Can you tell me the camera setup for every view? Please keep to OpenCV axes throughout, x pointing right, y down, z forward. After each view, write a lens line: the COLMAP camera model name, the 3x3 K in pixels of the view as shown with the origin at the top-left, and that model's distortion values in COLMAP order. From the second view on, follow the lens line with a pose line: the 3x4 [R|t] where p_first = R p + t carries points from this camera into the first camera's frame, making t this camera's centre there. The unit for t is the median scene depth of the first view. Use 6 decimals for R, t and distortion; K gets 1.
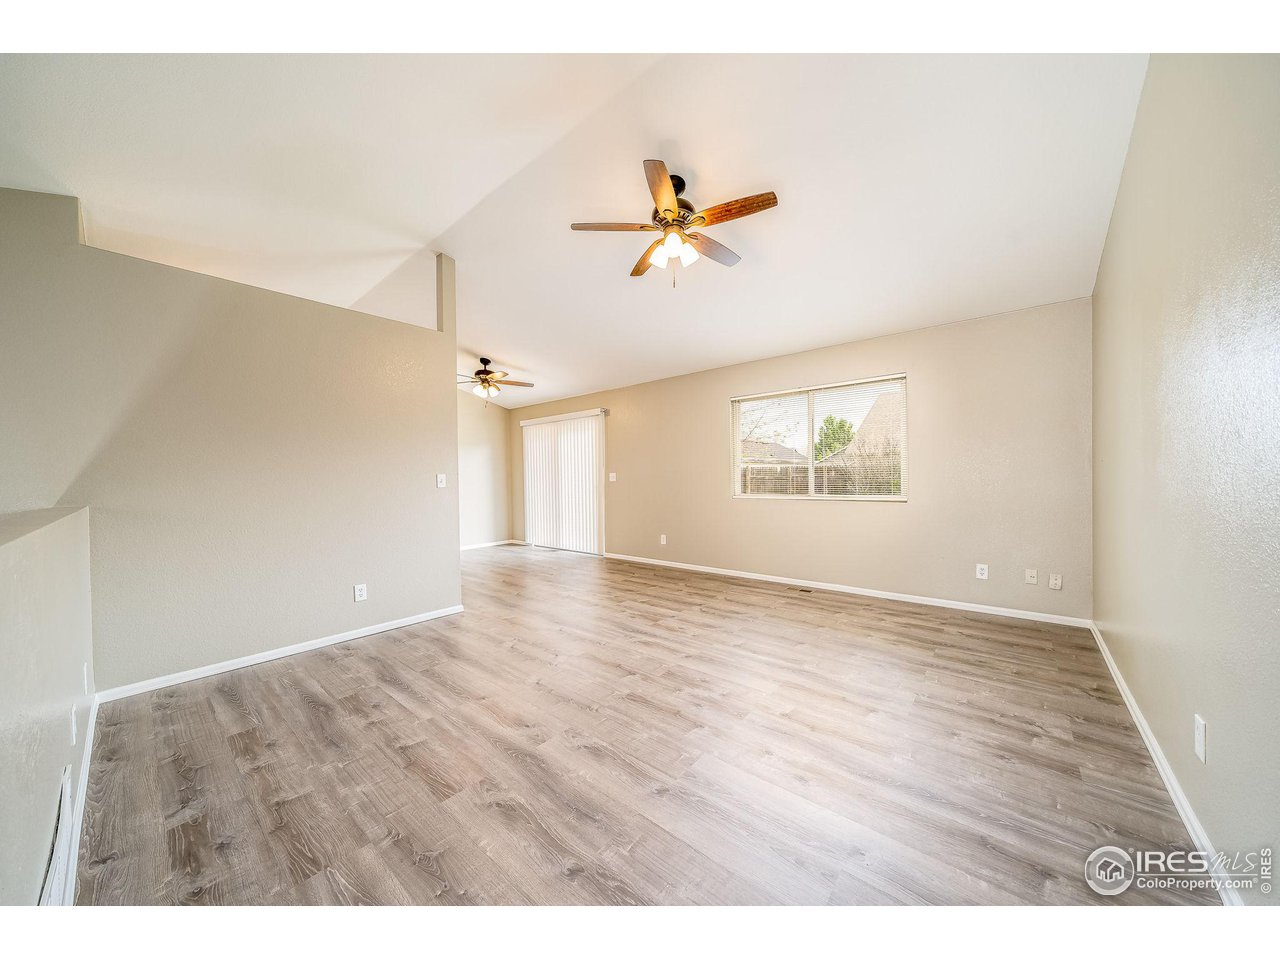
lens RADIAL K [[442.9, 0, 630.2], [0, 442.9, 476.5], [0, 0, 1]] dist [0.001078, 0.000563]
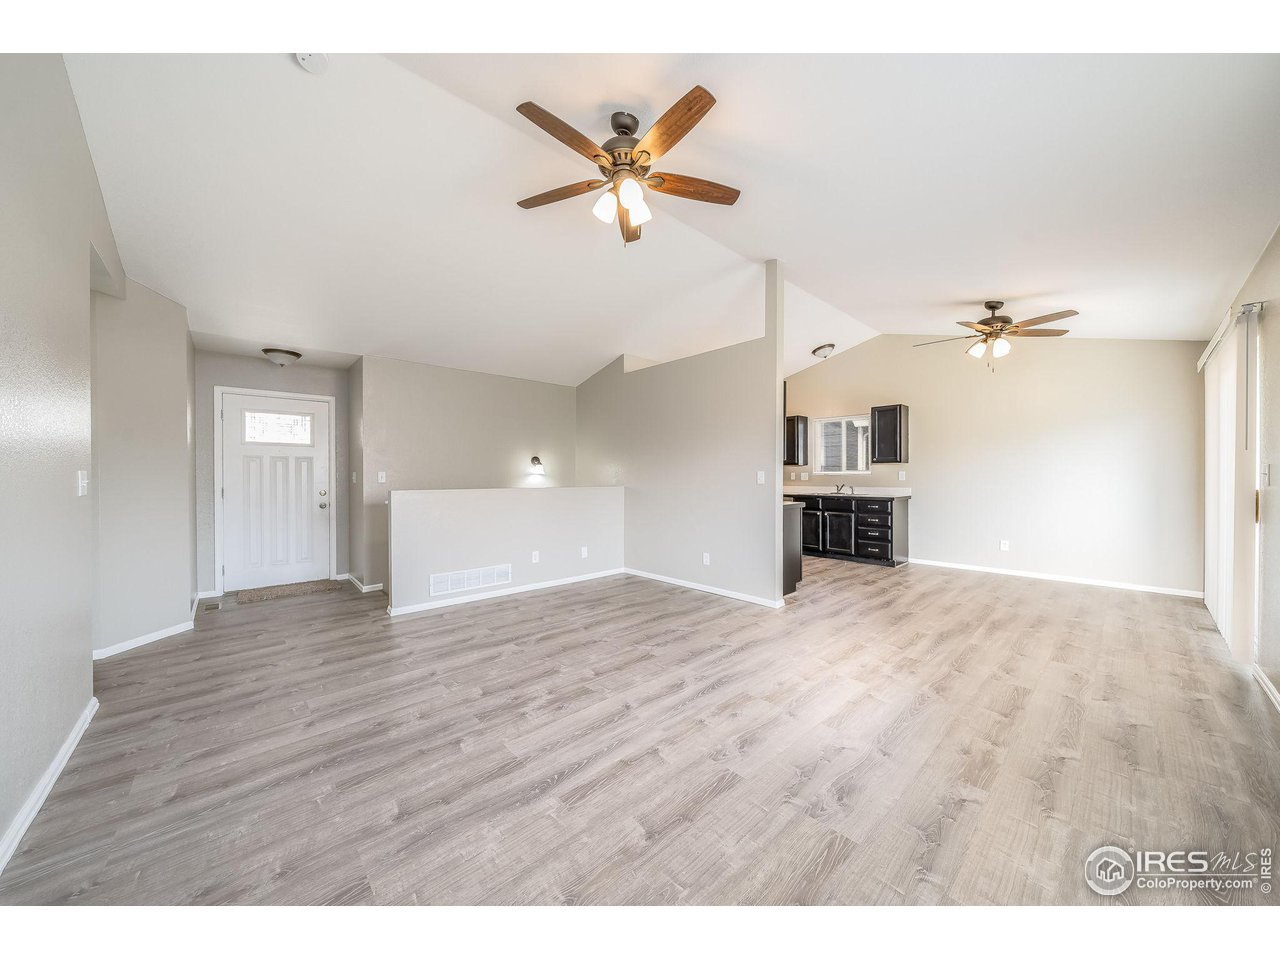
lens RADIAL K [[442.9, 0, 630.5], [0, 442.9, 479.3], [0, 0, 1]] dist [0.001078, 0.000563]
pose [[-0.119757, 0.021439, -0.992572, 0.986366], [0.007713, 0.999757, 0.020663, -0.017951], [0.992773, -0.005181, -0.119894, 1.199184]]
